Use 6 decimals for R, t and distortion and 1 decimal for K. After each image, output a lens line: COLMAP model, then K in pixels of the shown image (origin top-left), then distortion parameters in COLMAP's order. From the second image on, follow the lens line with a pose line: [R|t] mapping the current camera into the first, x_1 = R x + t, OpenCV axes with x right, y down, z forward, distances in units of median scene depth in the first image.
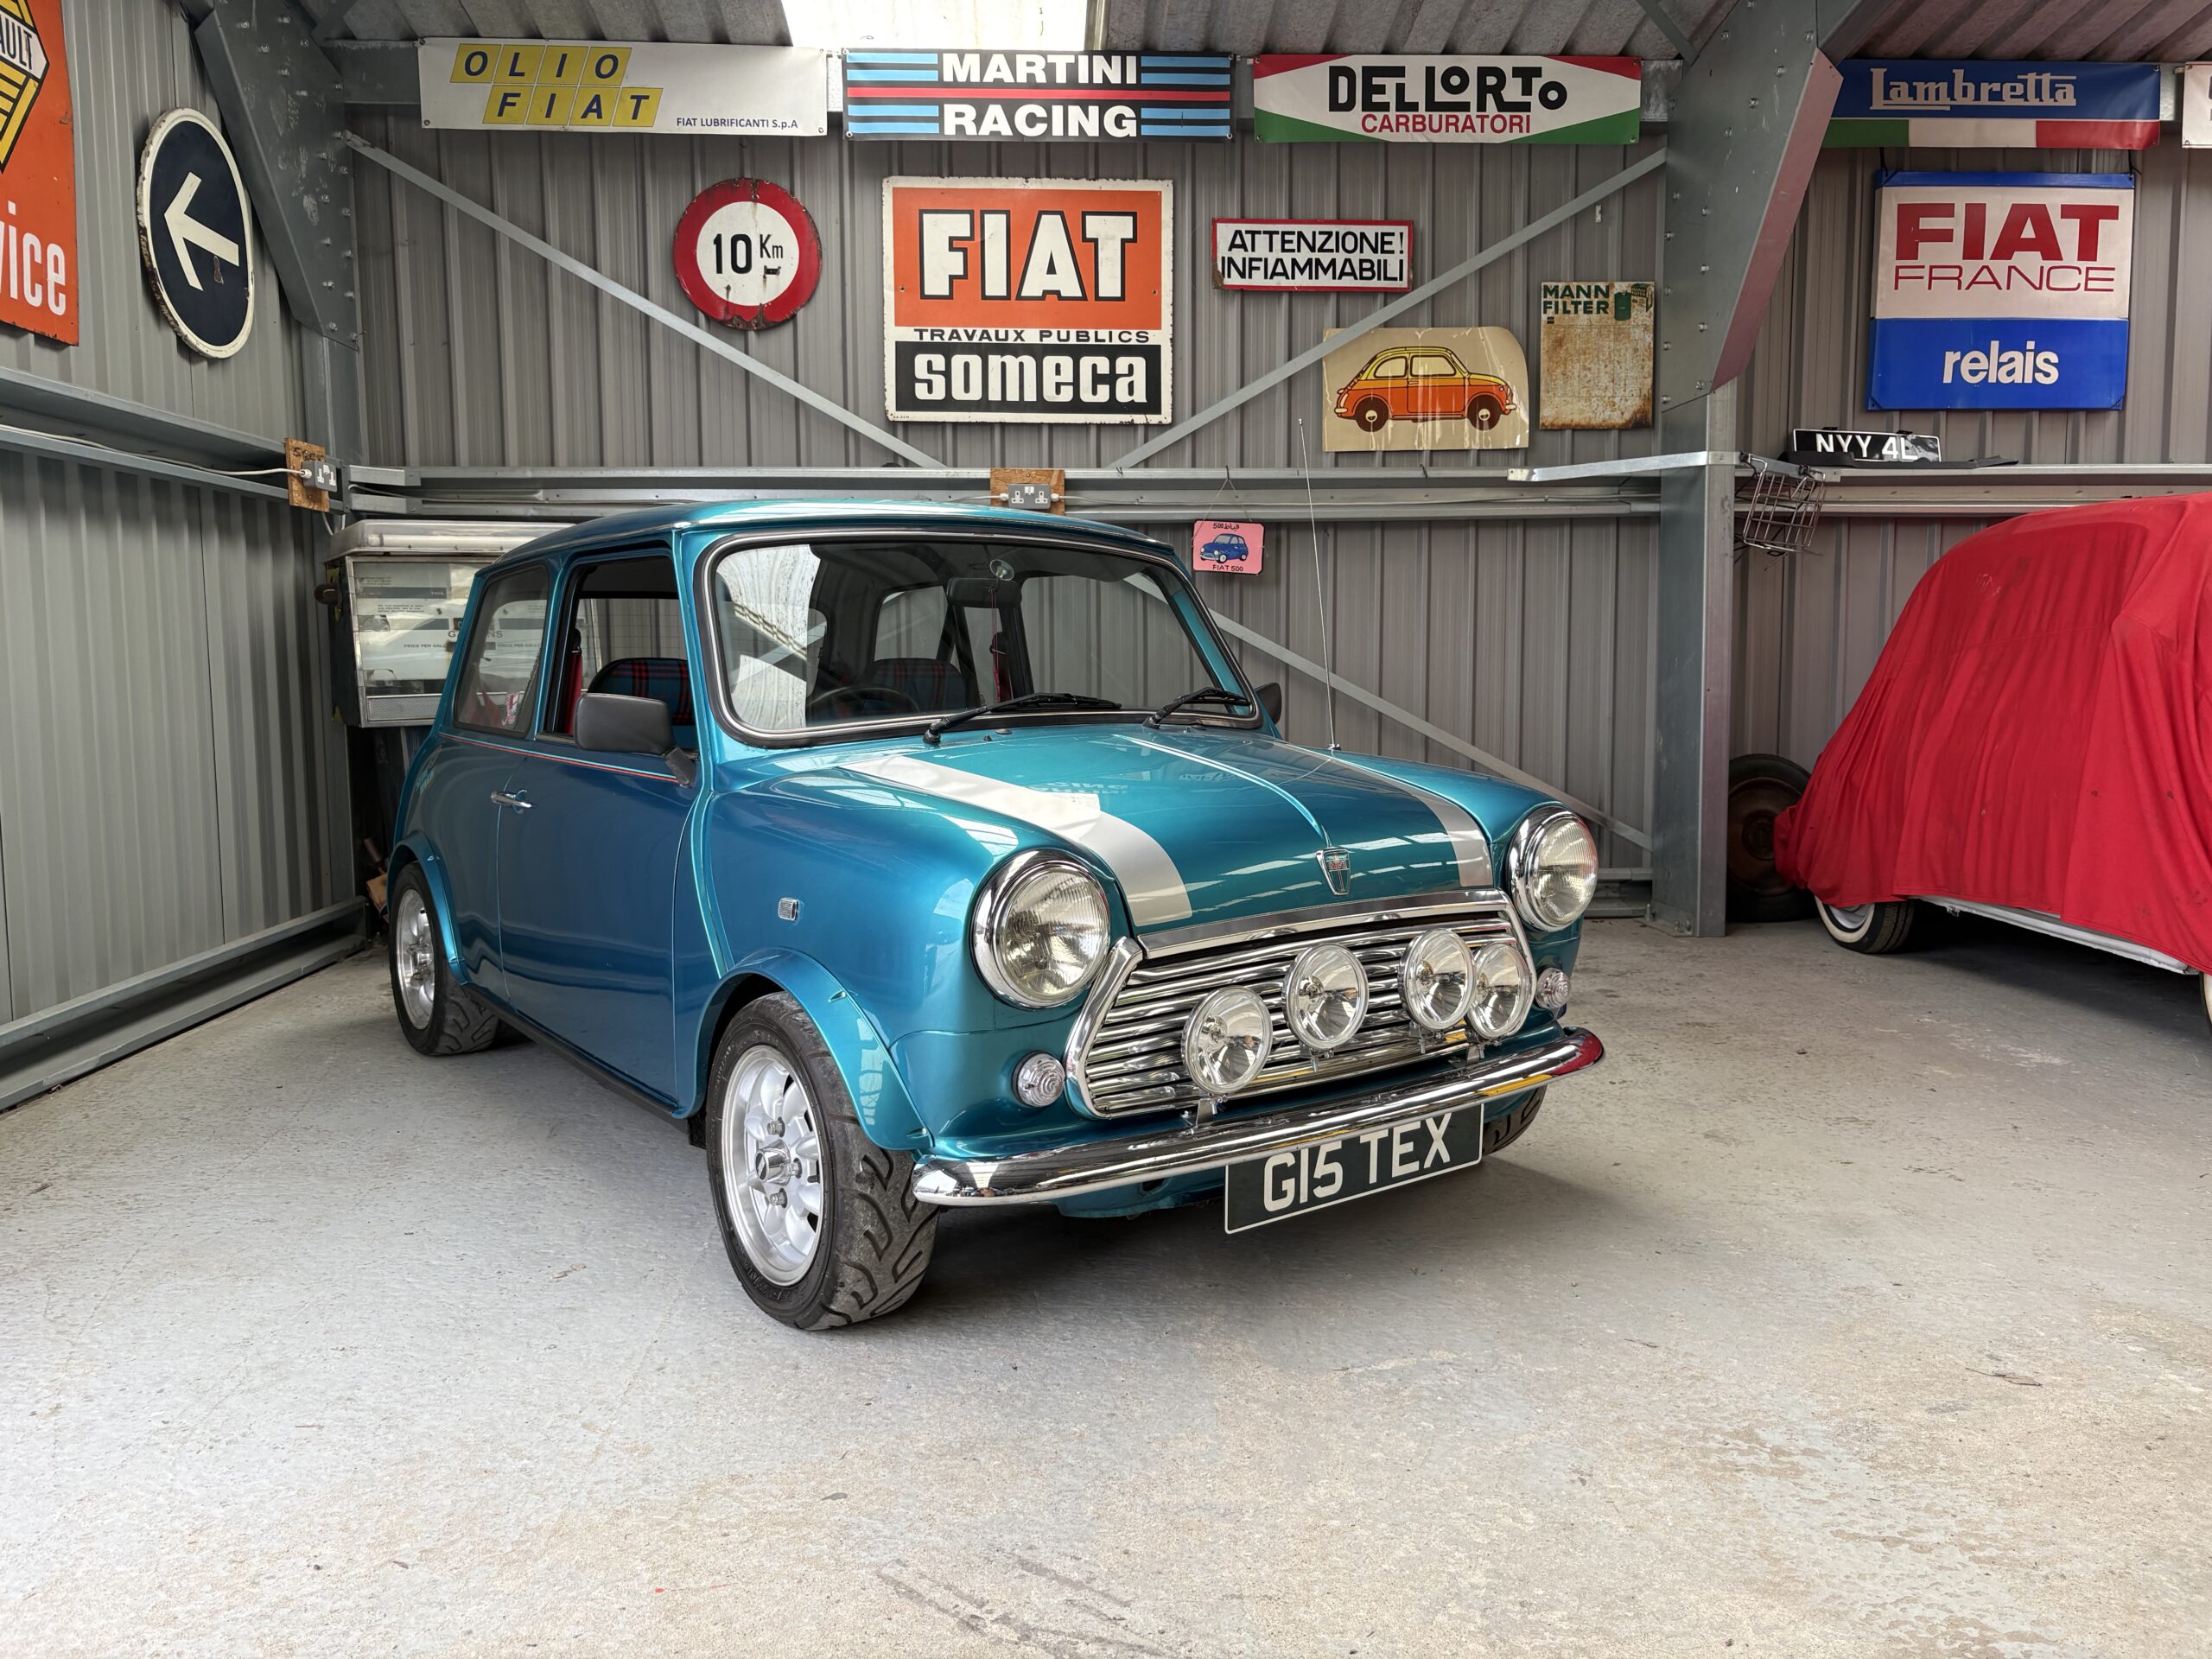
lens RADIAL K [[1645.3, 0, 1107.3], [0, 1645.3, 805.9], [0, 0, 1]] dist [0.034454, -0.038115]
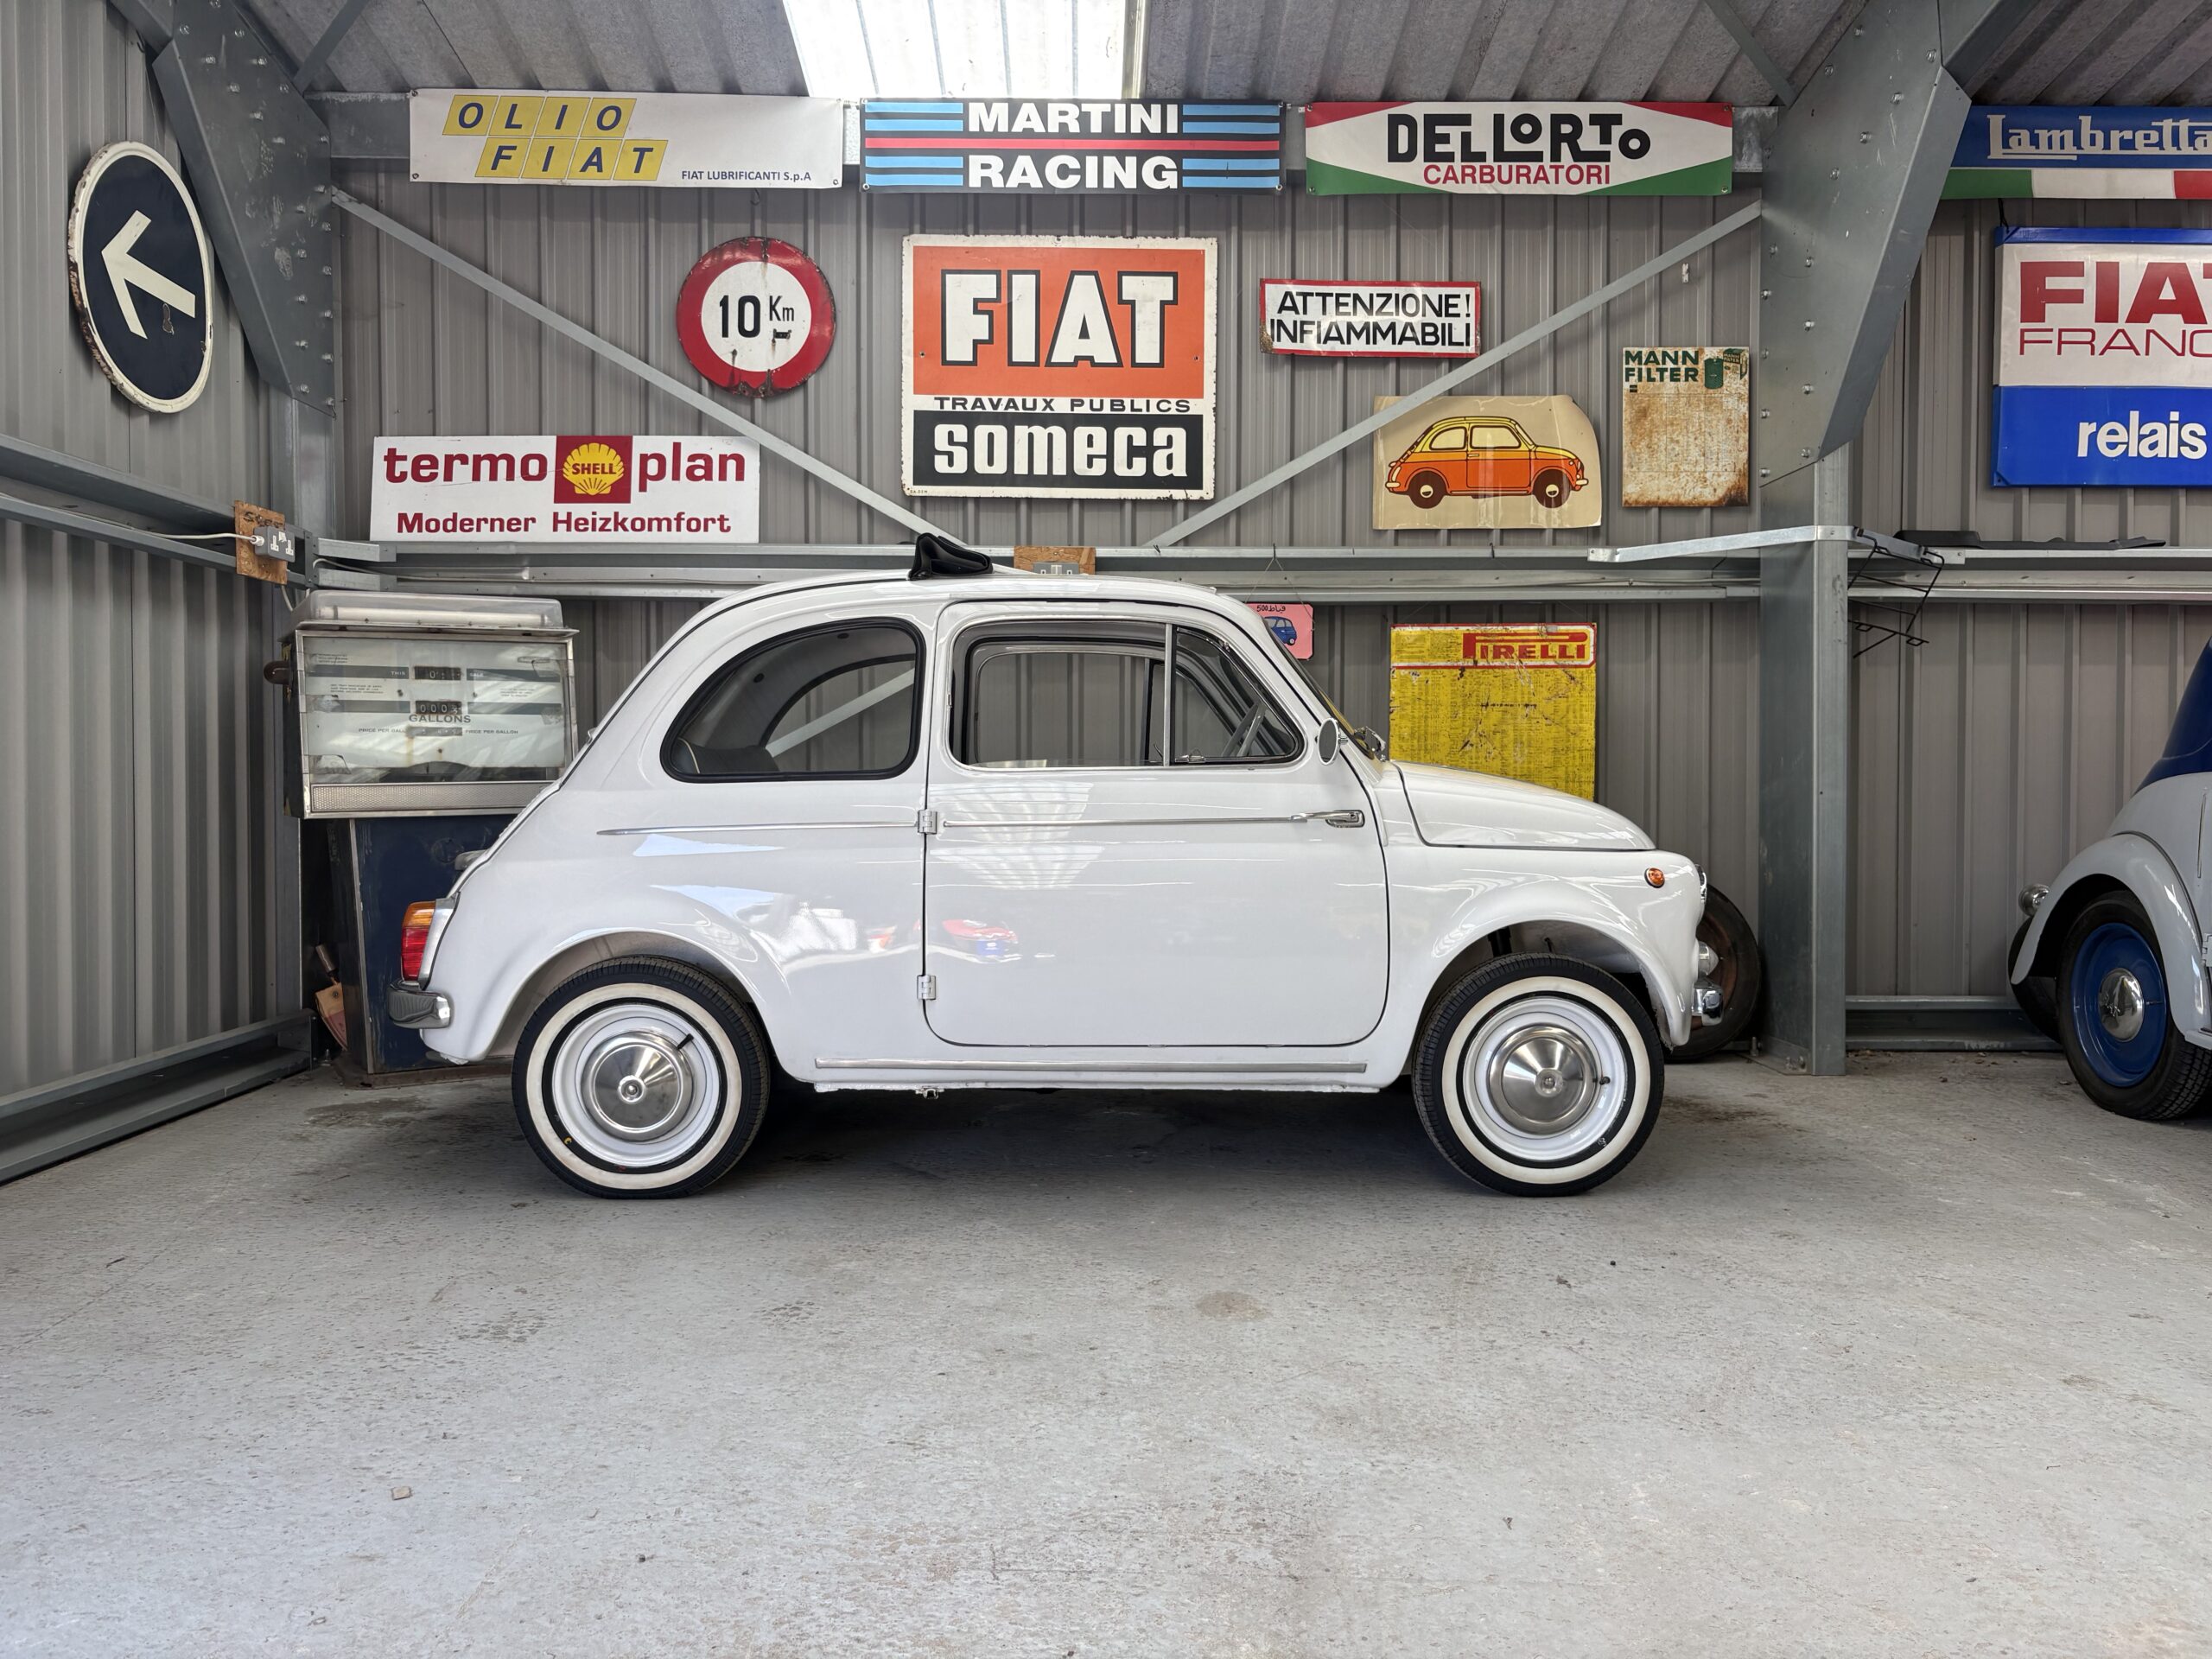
lens RADIAL K [[1645.3, 0, 1106.5], [0, 1645.3, 818.6], [0, 0, 1]] dist [0.034454, -0.038115]
pose [[0.999361, 0.008732, -0.034660, 0.013112], [-0.011153, 0.997464, -0.070289, 0.009131], [0.033958, 0.070631, 0.996924, 0.106399]]
